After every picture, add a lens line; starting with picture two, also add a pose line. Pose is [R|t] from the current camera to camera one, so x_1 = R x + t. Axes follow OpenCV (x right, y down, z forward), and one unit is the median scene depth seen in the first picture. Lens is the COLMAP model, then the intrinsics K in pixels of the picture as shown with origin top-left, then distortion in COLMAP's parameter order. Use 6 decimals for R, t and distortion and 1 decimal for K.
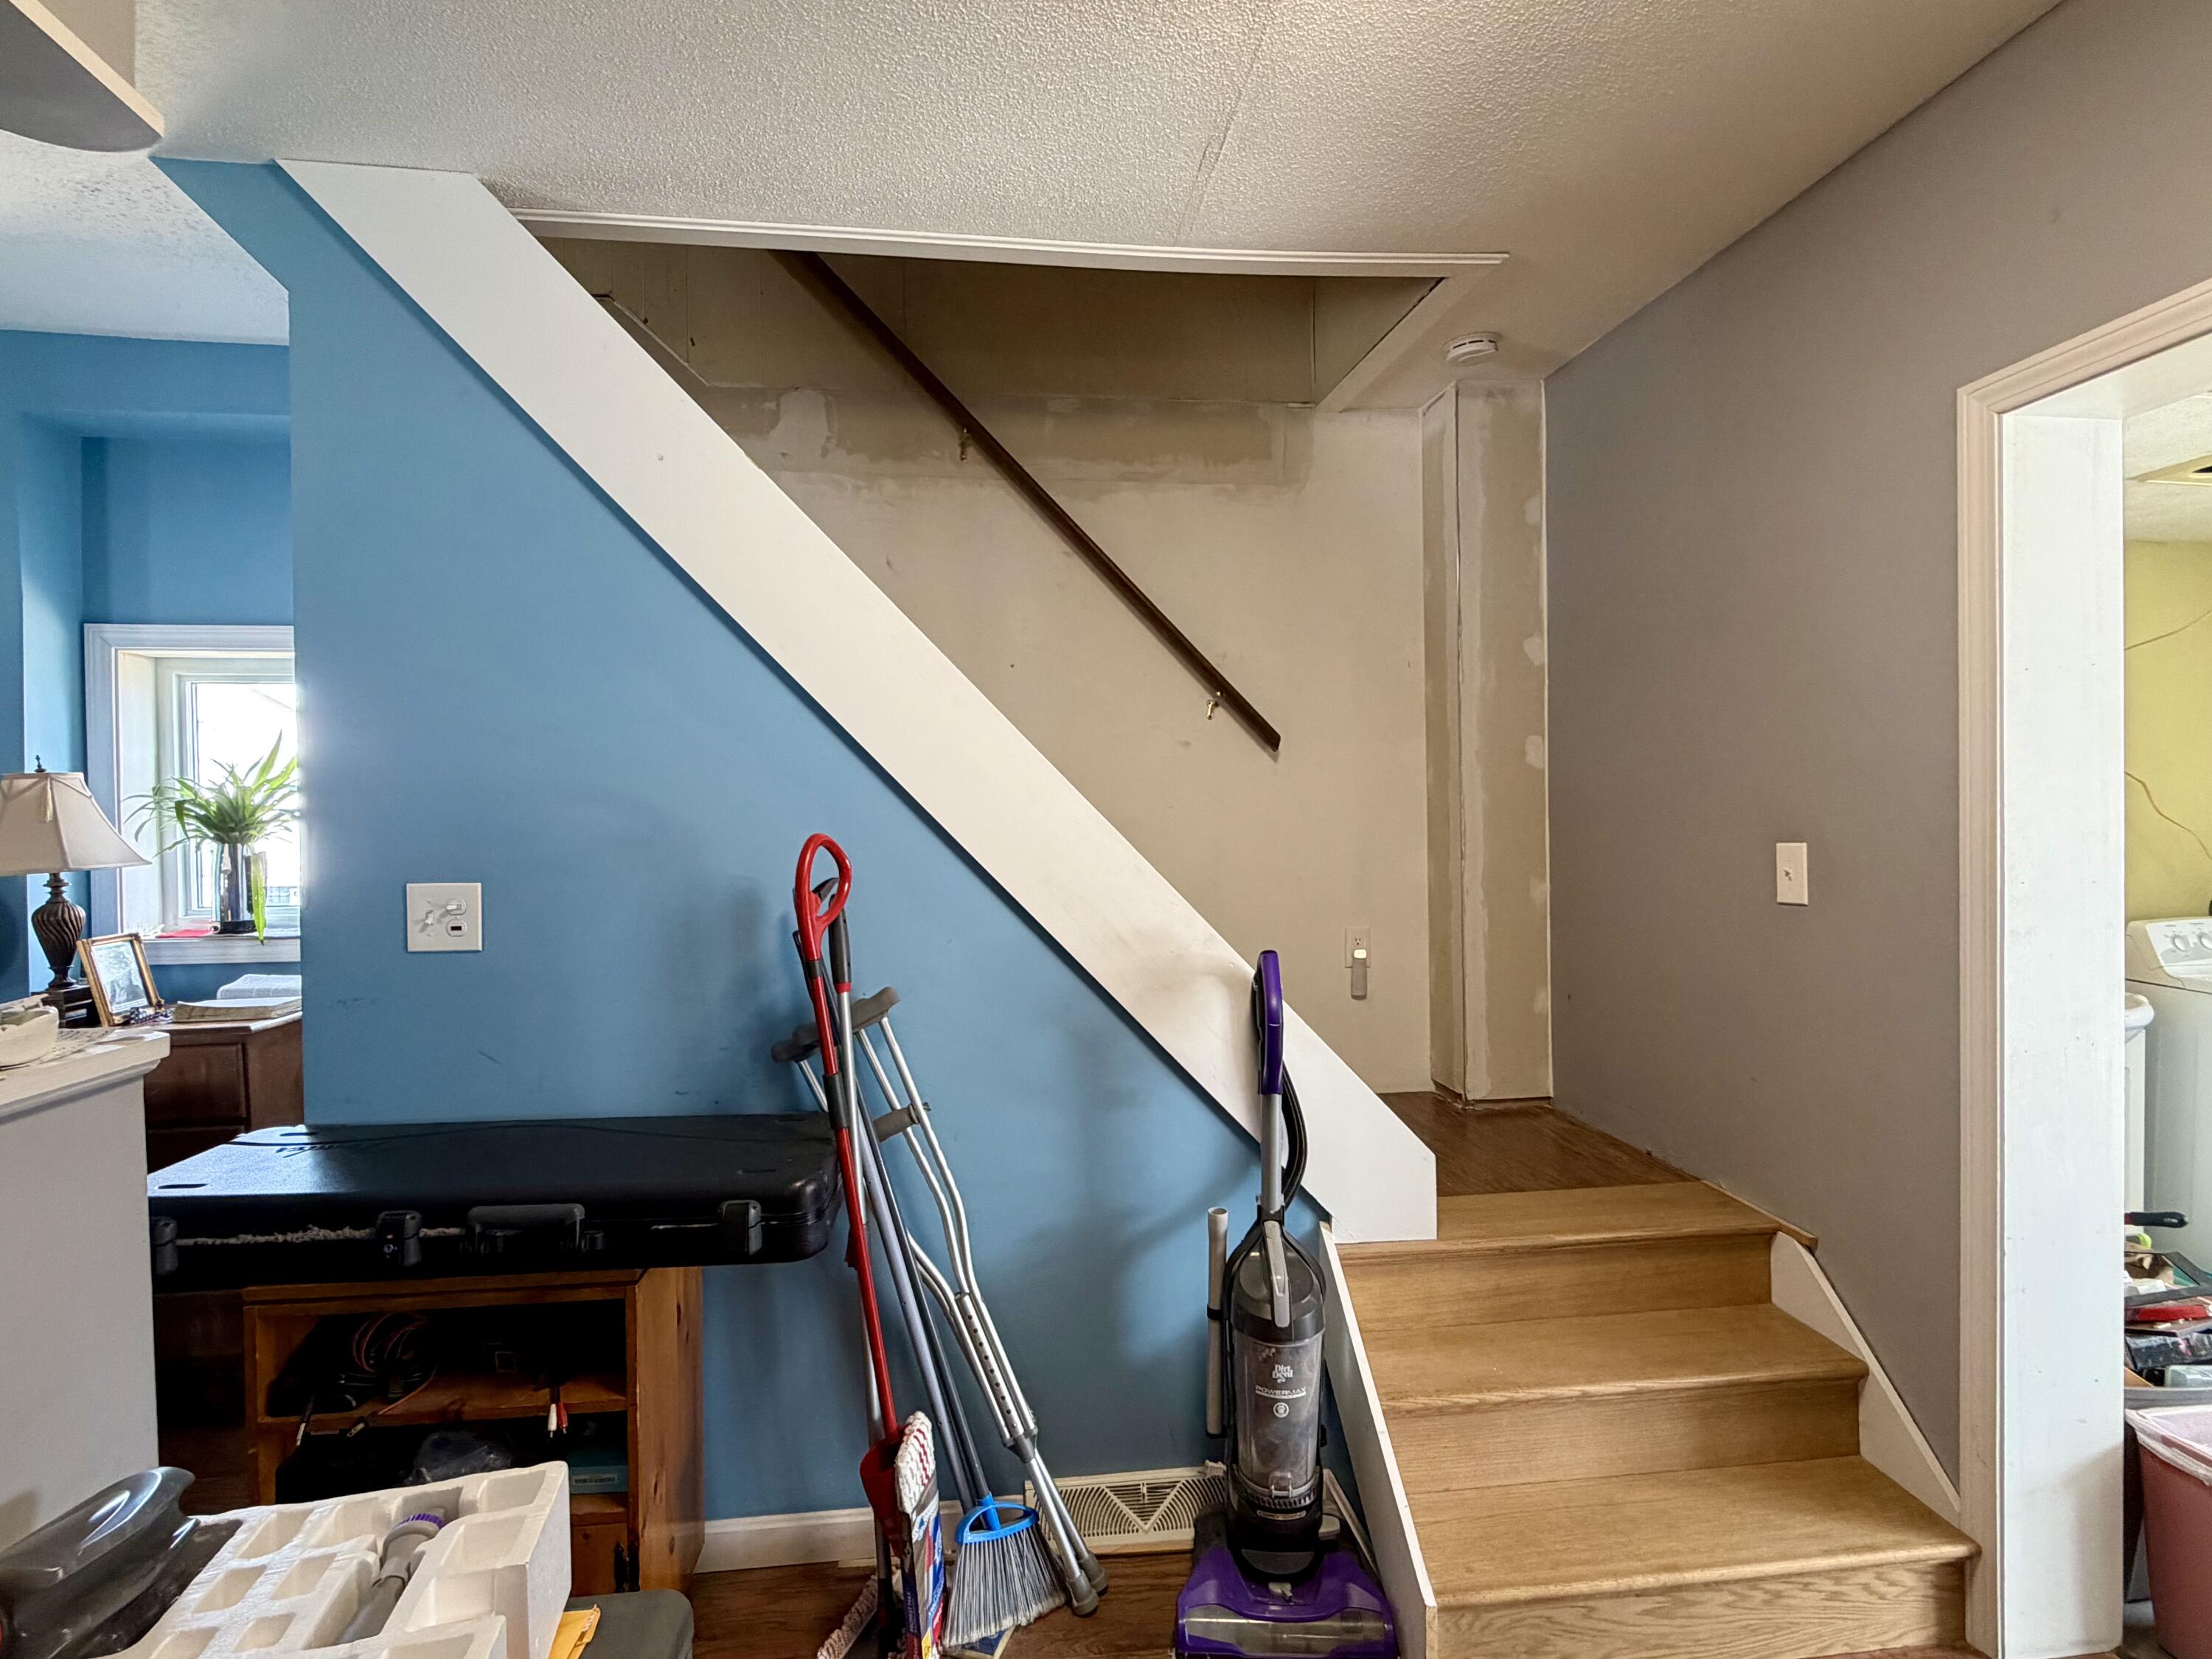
lens RADIAL K [[1097.6, 0, 1096.6], [0, 1097.6, 835.0], [0, 0, 1]] dist [-0.005658, -0.001695]
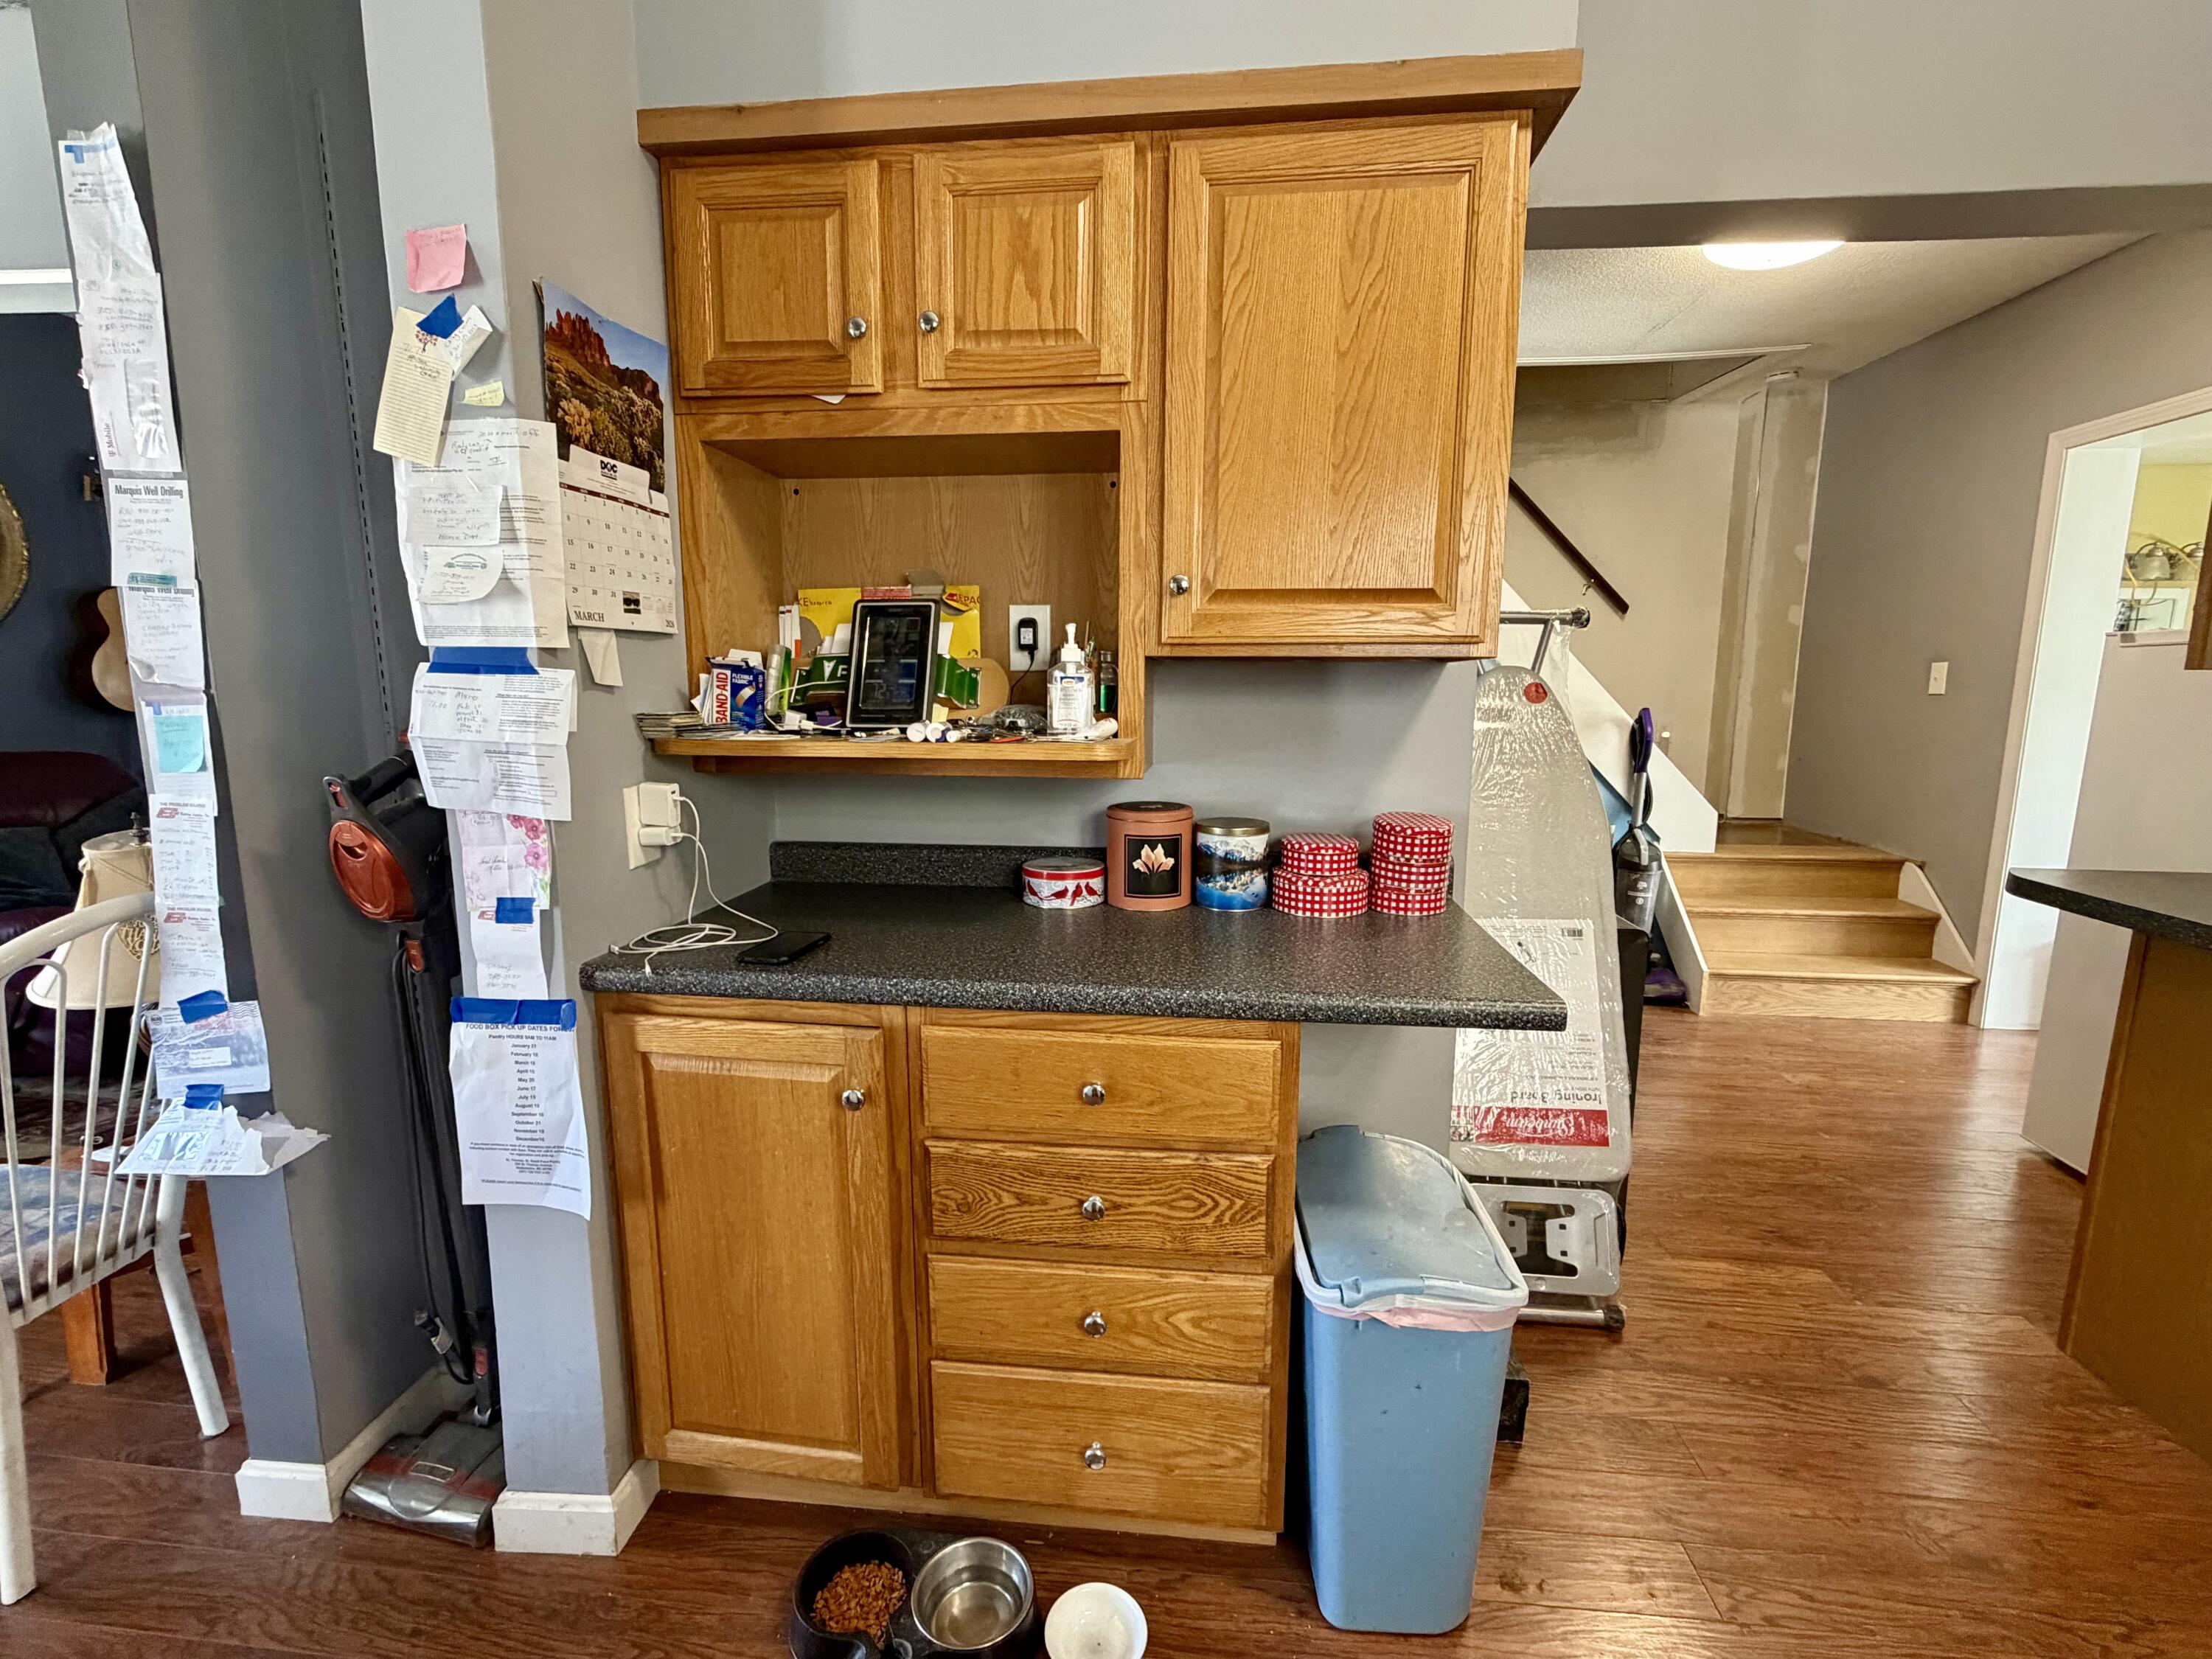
lens RADIAL K [[962.9, 0, 1109.9], [0, 962.9, 829.8], [0, 0, 1]] dist [-0.000253, 0.000077]
pose [[0.974437, 0.048087, -0.219455, -0.412410], [-0.016192, 0.989317, 0.144881, 0.078137], [0.224077, -0.137624, 0.964805, -1.025694]]
